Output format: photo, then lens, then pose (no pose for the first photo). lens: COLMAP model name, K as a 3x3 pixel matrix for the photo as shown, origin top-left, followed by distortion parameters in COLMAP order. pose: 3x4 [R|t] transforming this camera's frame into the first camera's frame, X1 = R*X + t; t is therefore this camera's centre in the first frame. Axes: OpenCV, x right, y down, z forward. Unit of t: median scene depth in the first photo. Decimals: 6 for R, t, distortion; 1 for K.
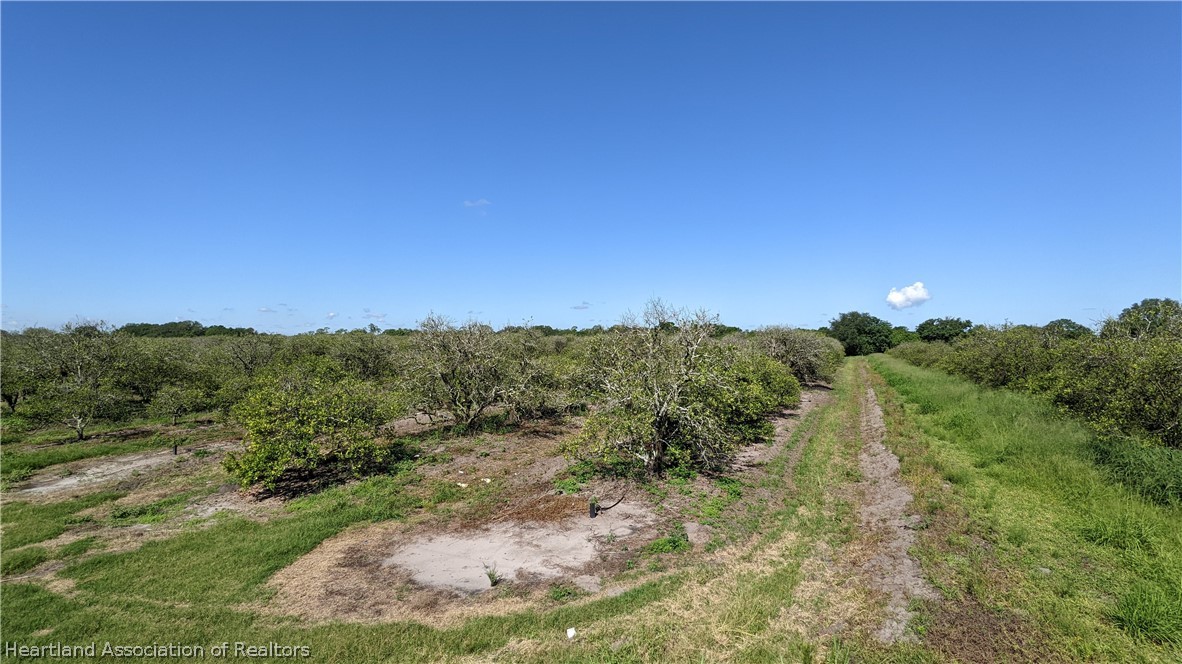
lens RADIAL K [[562.0, 0, 586.7], [0, 562.0, 340.2], [0, 0, 1]] dist [-0.003776, 0.003114]
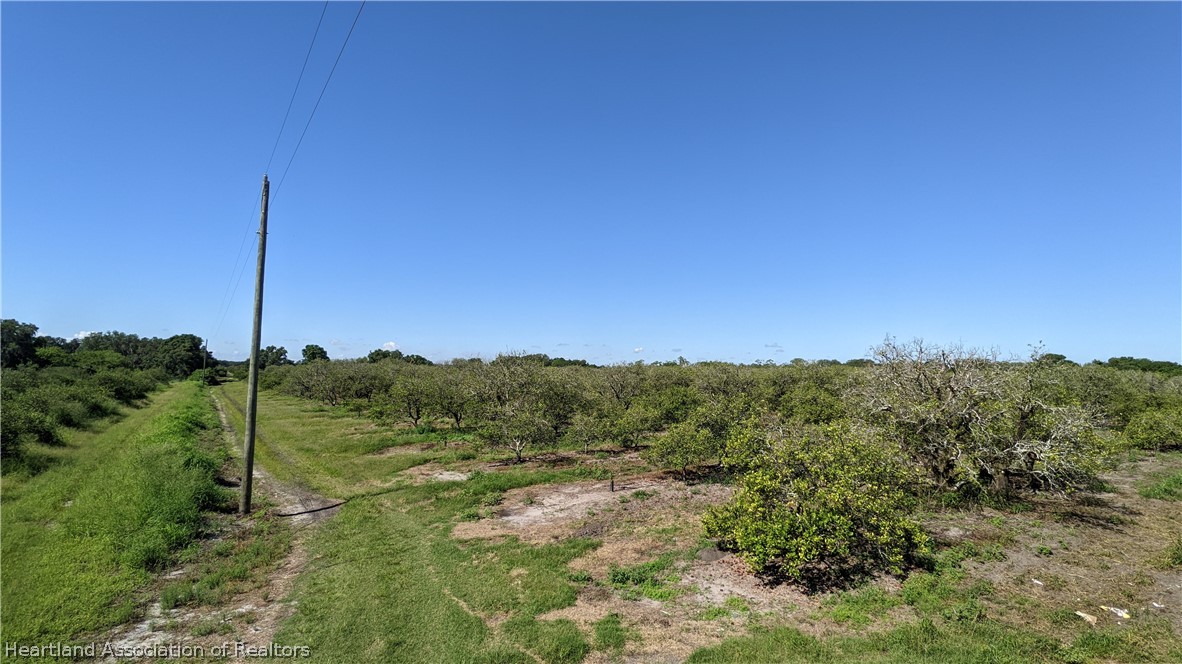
lens RADIAL K [[562.0, 0, 590.9], [0, 562.0, 329.8], [0, 0, 1]] dist [-0.003776, 0.003114]
pose [[0.866506, -0.021689, -0.498695, -0.263783], [-0.016842, 0.997216, -0.072634, 0.003543], [0.498882, 0.071337, 0.863729, 0.140412]]
